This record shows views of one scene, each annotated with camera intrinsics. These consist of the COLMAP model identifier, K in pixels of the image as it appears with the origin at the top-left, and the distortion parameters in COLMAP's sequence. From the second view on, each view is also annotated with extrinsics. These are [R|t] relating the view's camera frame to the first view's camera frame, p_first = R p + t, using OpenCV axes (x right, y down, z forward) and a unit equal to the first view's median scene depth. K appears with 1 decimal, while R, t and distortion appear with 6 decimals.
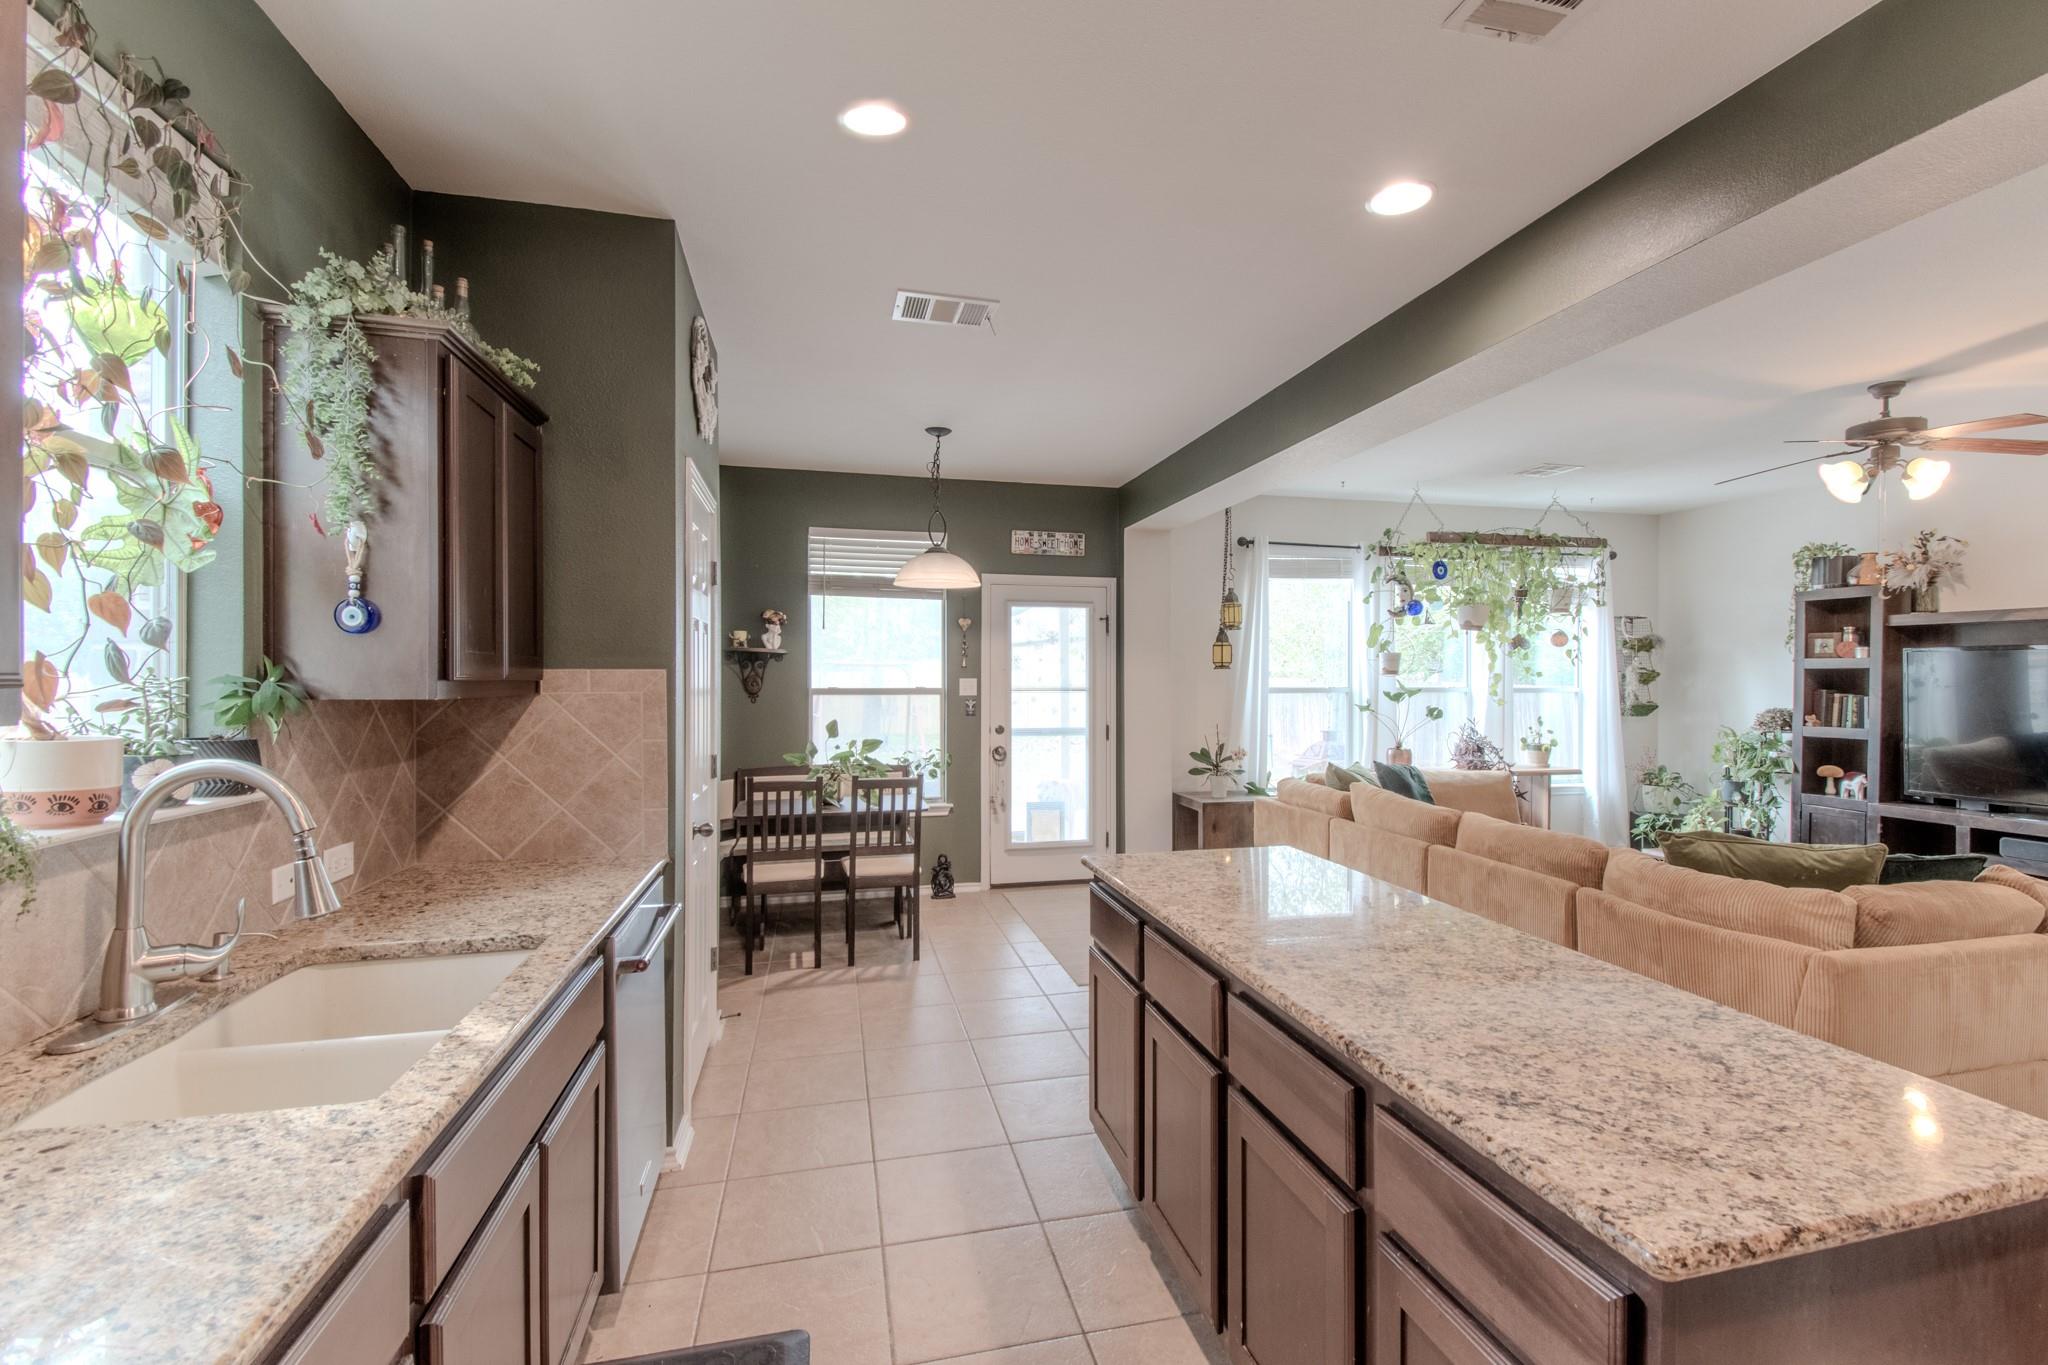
lens RADIAL K [[911.3, 0, 1050.5], [0, 911.3, 680.1], [0, 0, 1]] dist [0.016991, -0.000153]
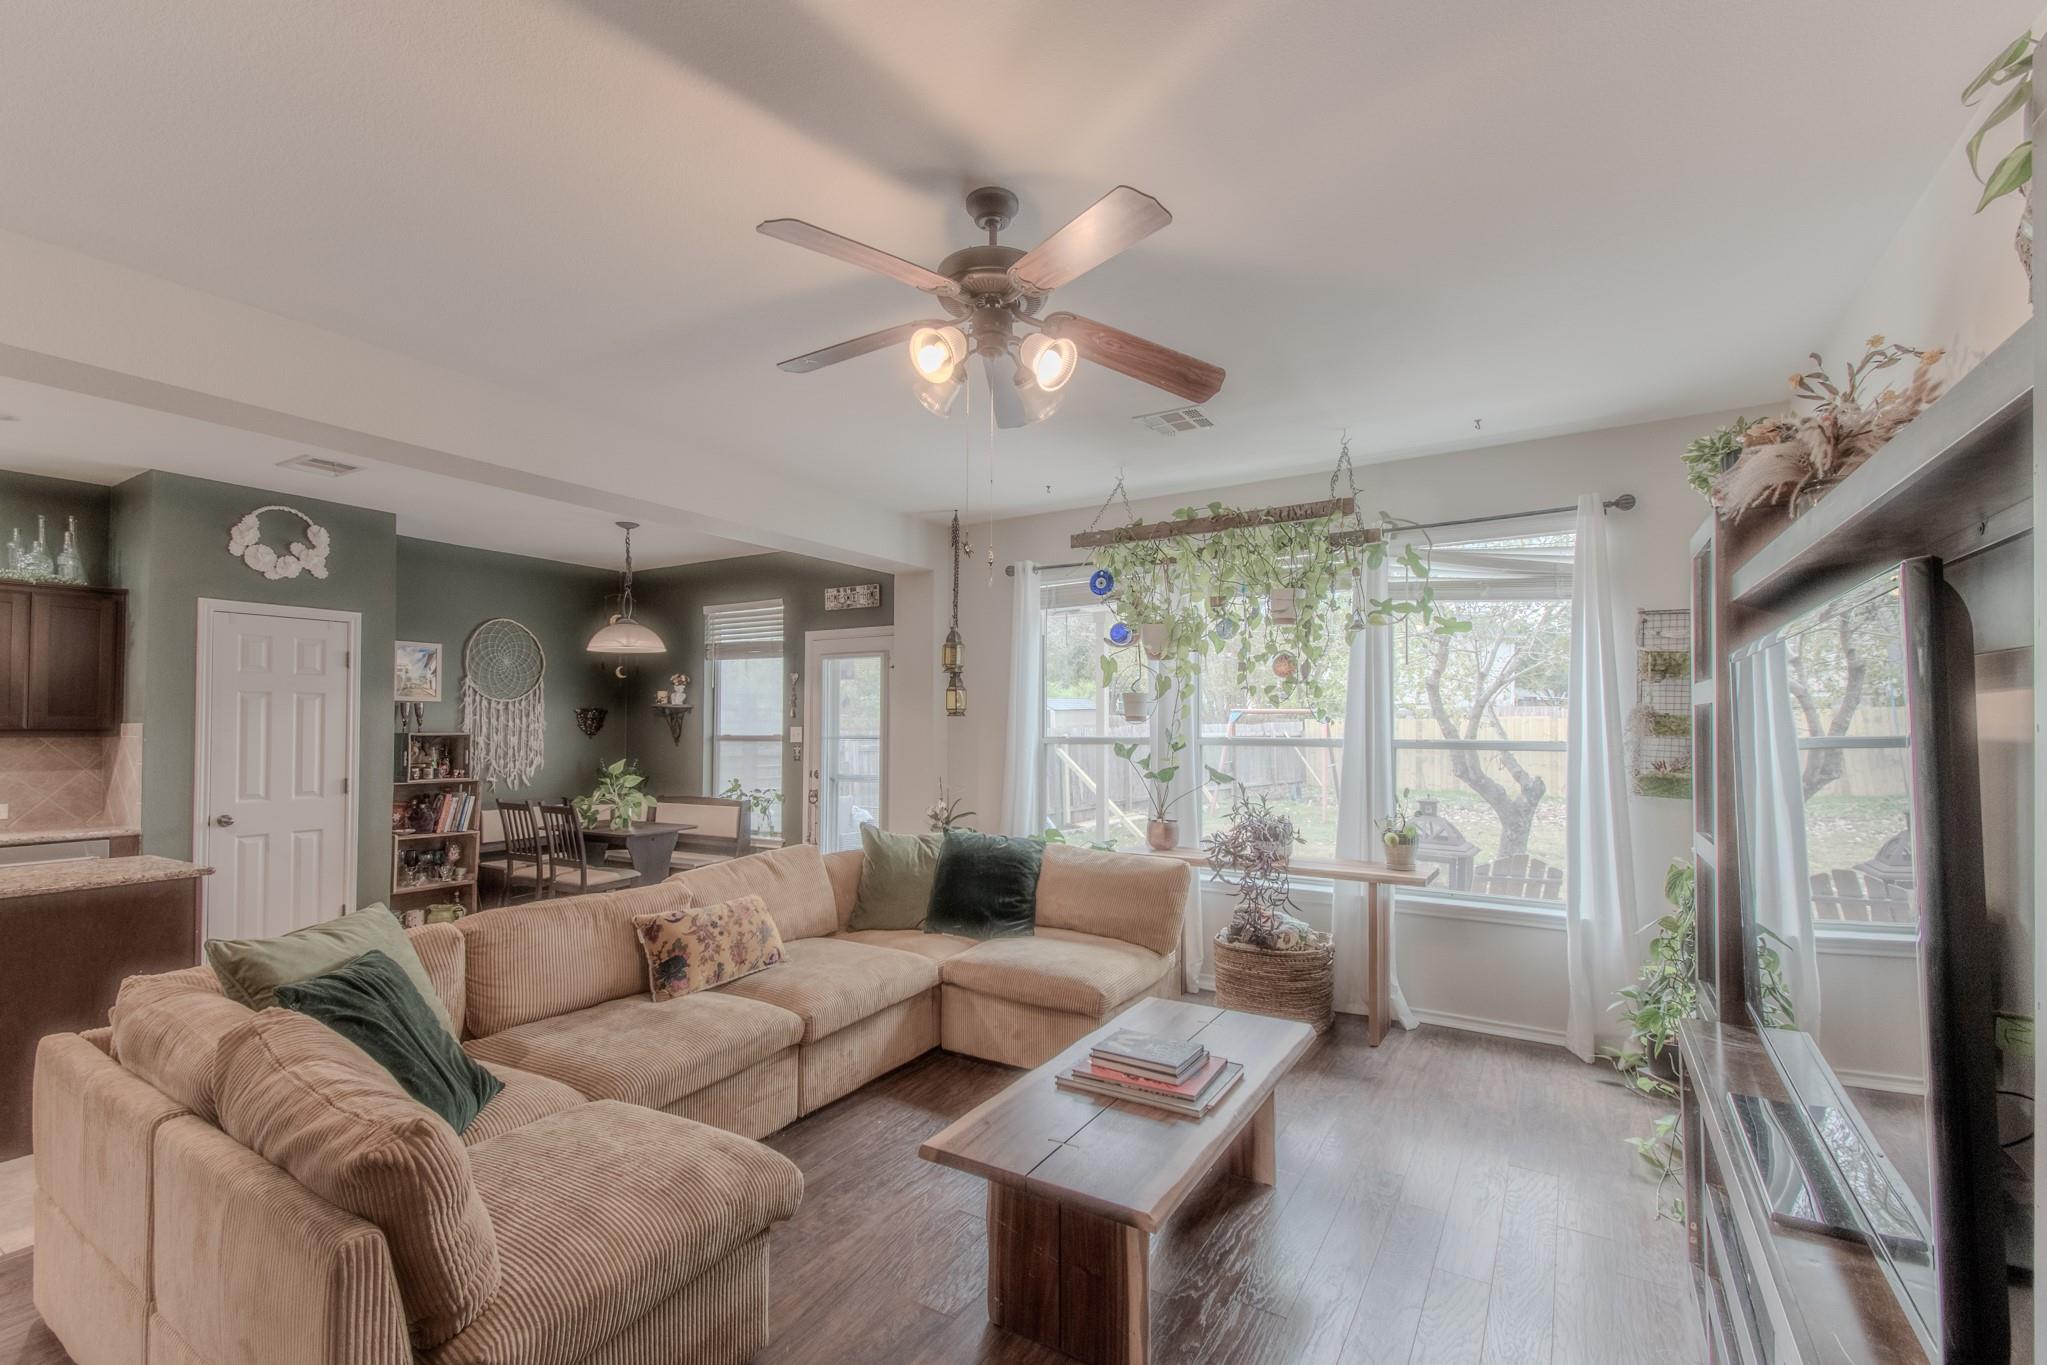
lens RADIAL K [[891.1, 0, 1032.5], [0, 891.1, 709.1], [0, 0, 1]] dist [0.025977, -0.013917]
pose [[0.703999, -0.015164, -0.710039, 2.065216], [0.000548, 0.999783, -0.020808, -0.002180], [0.710200, 0.014260, 0.703855, 1.026860]]
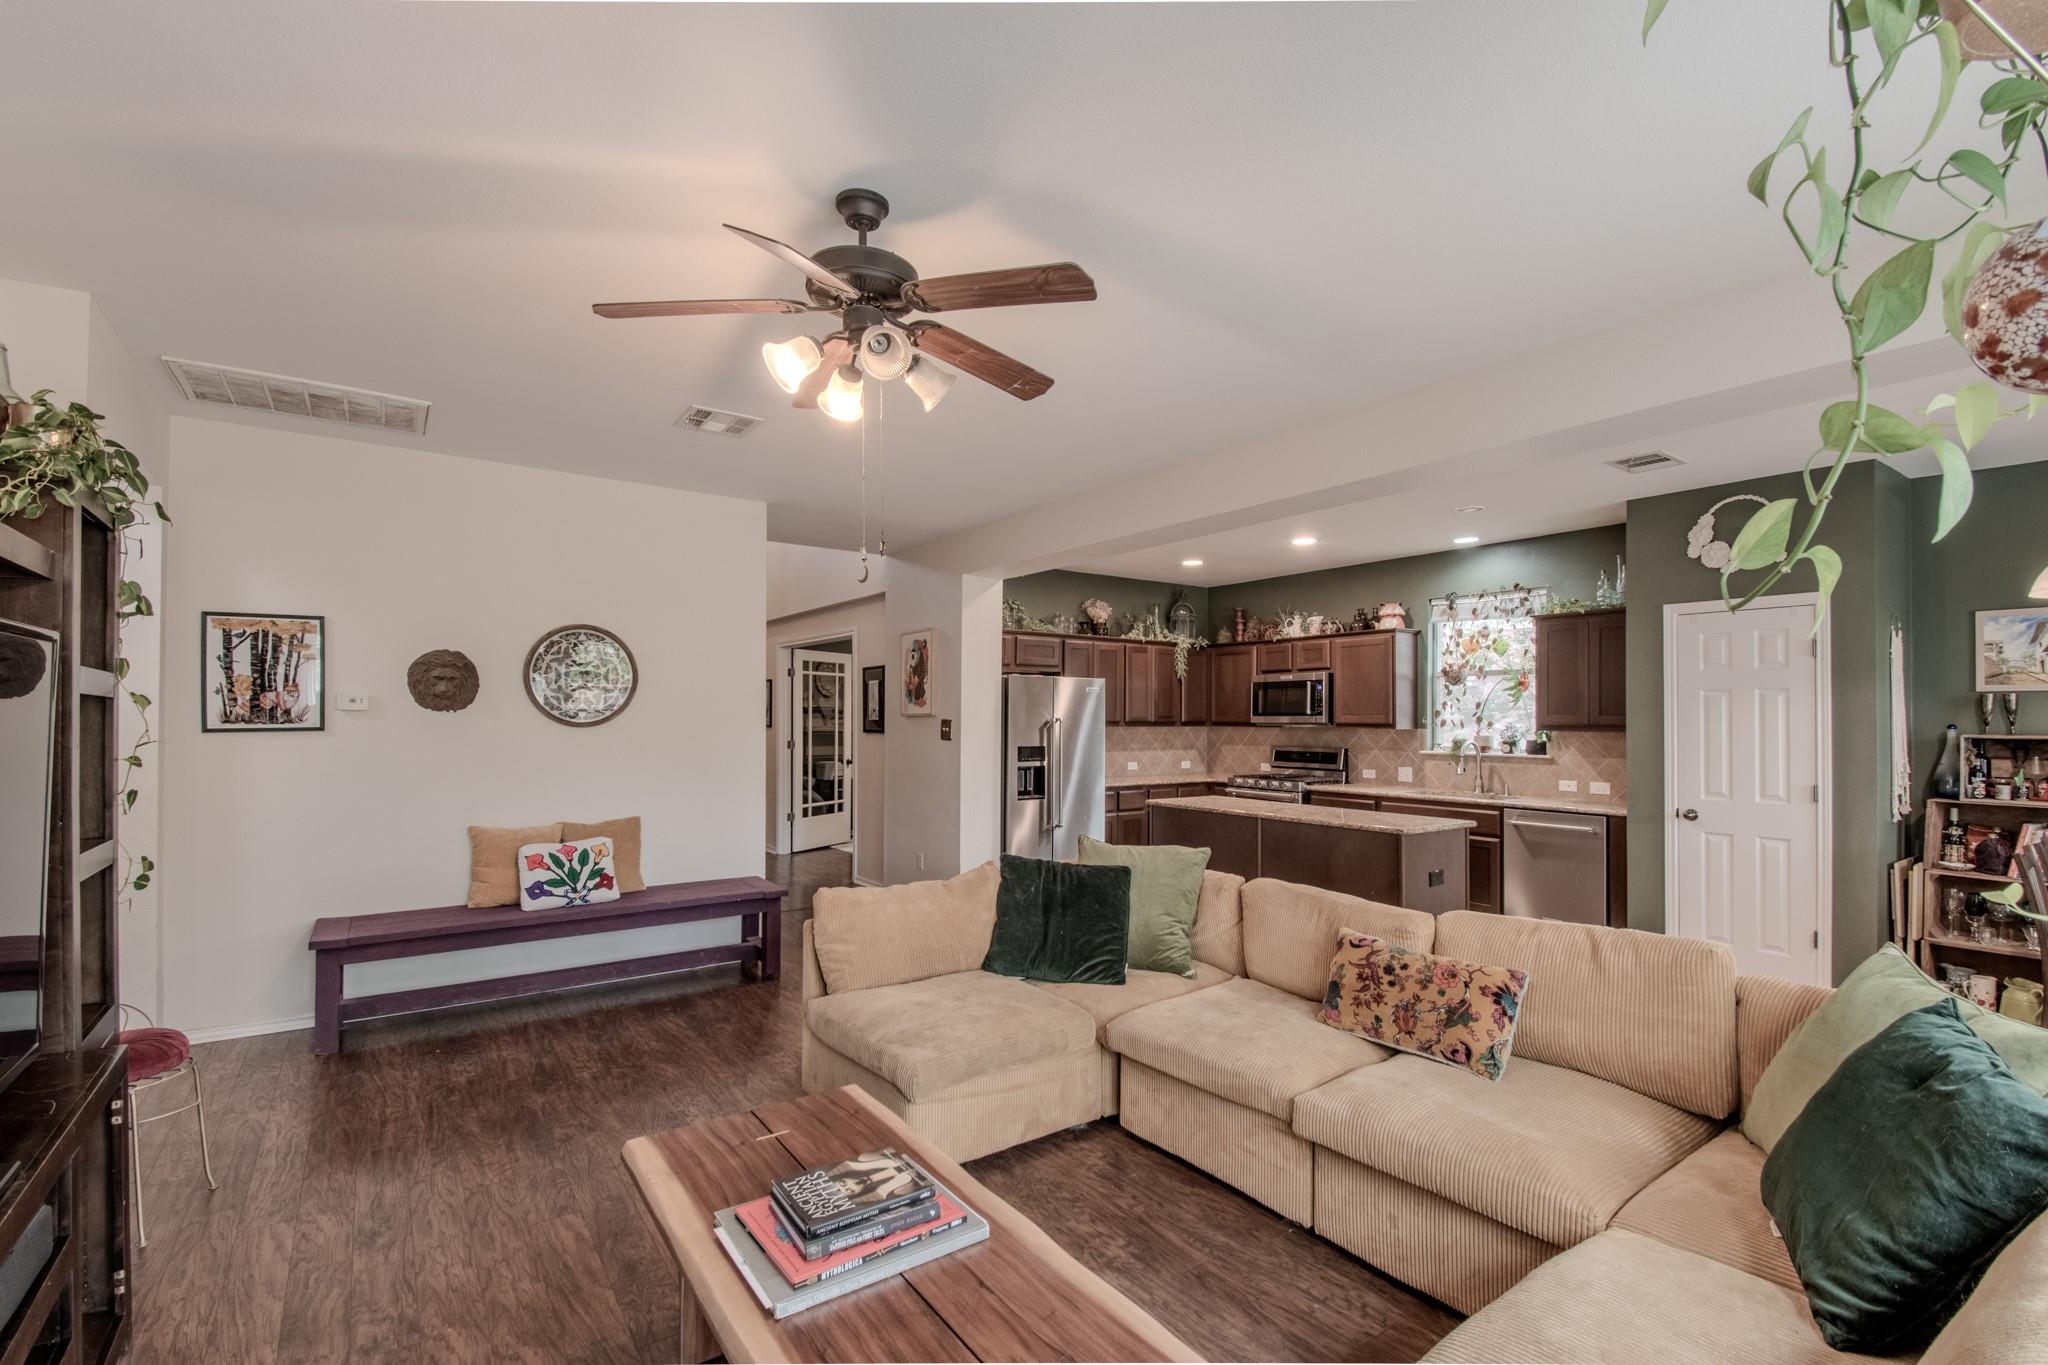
lens RADIAL K [[891.5, 0, 1033.0], [0, 891.5, 709.1], [0, 0, 1]] dist [0.025977, -0.013917]
pose [[-0.934034, -0.010589, -0.357028, 1.577363], [-0.008275, 0.999934, -0.008010, -0.011596], [0.357089, -0.004527, -0.934059, 2.473524]]
